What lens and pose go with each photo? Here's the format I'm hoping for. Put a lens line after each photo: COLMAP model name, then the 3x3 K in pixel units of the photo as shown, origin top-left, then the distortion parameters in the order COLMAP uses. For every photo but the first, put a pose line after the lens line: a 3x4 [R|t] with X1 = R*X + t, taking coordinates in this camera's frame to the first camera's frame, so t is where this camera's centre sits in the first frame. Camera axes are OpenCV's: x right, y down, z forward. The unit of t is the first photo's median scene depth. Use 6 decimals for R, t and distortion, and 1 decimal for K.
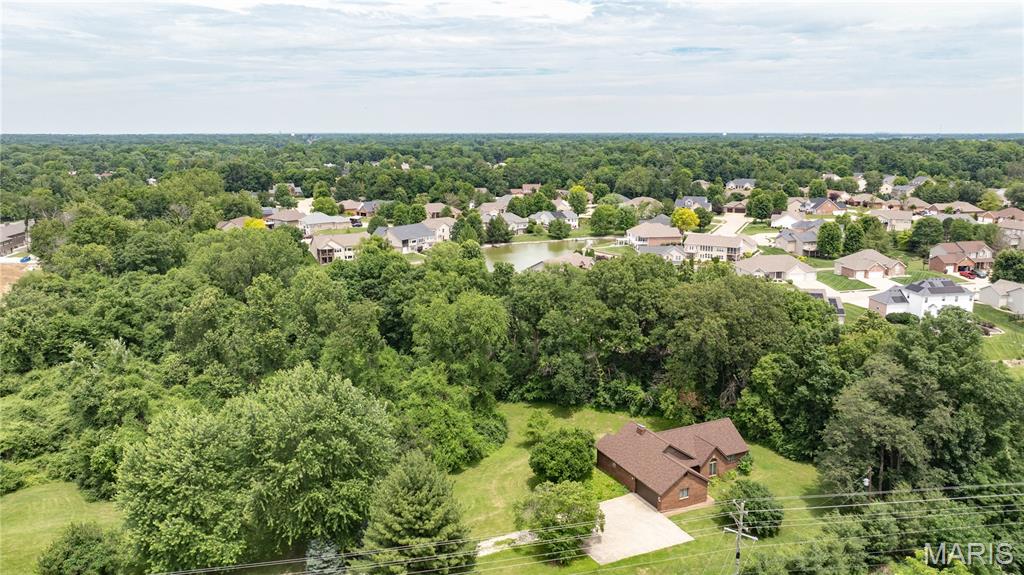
lens RADIAL K [[732.7, 0, 522.2], [0, 732.7, 288.8], [0, 0, 1]] dist [-0.018129, 0.002514]
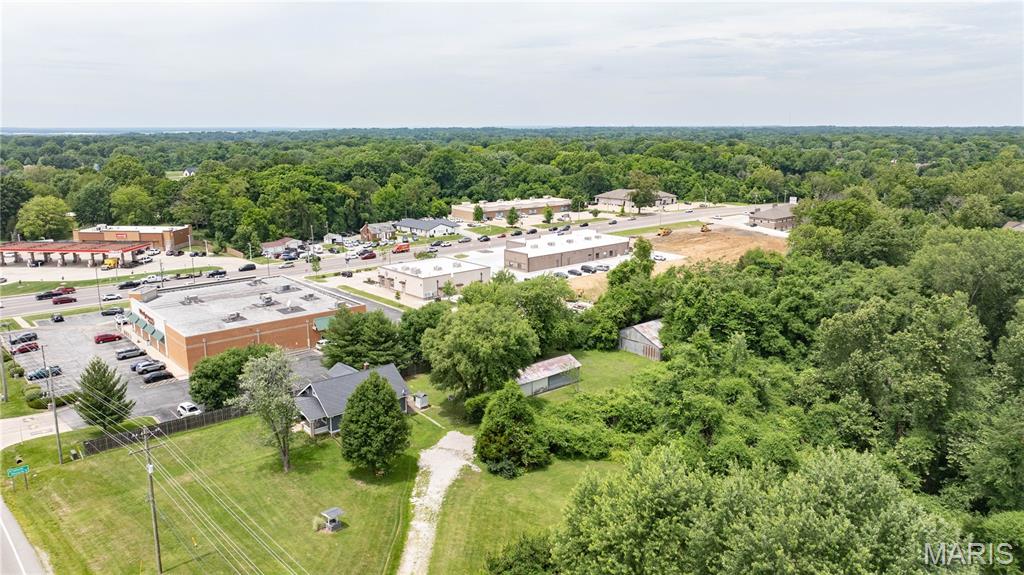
lens RADIAL K [[724.4, 0, 515.3], [0, 724.4, 284.0], [0, 0, 1]] dist [-0.011686, 0.000434]
pose [[0.497635, 0.181424, -0.848201, 0.015214], [-0.176210, 0.978635, 0.105942, -0.019602], [0.849299, 0.096741, 0.518972, 0.207155]]
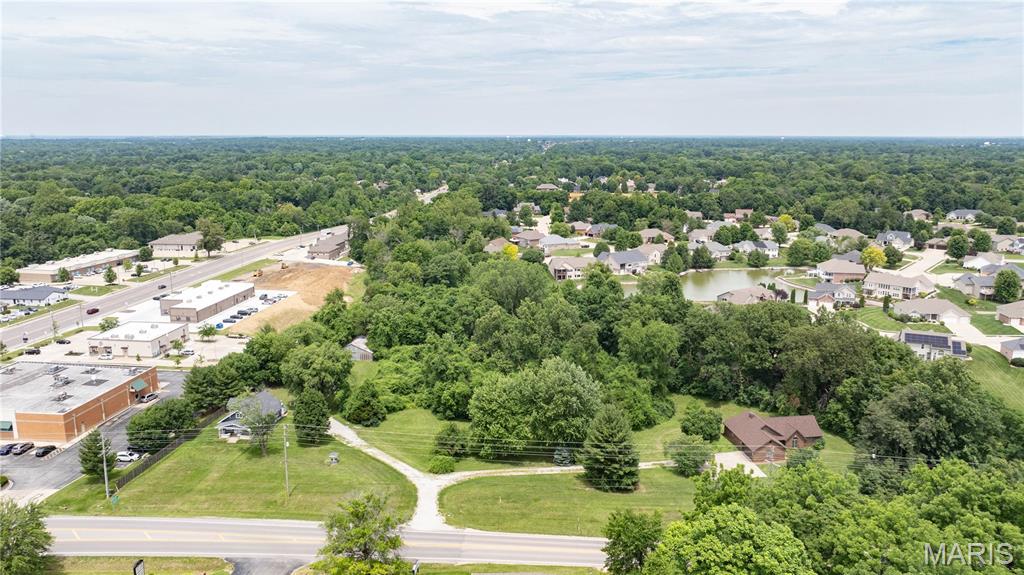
lens RADIAL K [[732.7, 0, 522.2], [0, 732.7, 288.8], [0, 0, 1]] dist [-0.018129, 0.002514]
pose [[0.953784, 0.062573, -0.293905, 0.075873], [-0.063163, 0.997975, 0.007493, -0.038598], [0.293779, 0.011417, 0.955805, -0.398230]]
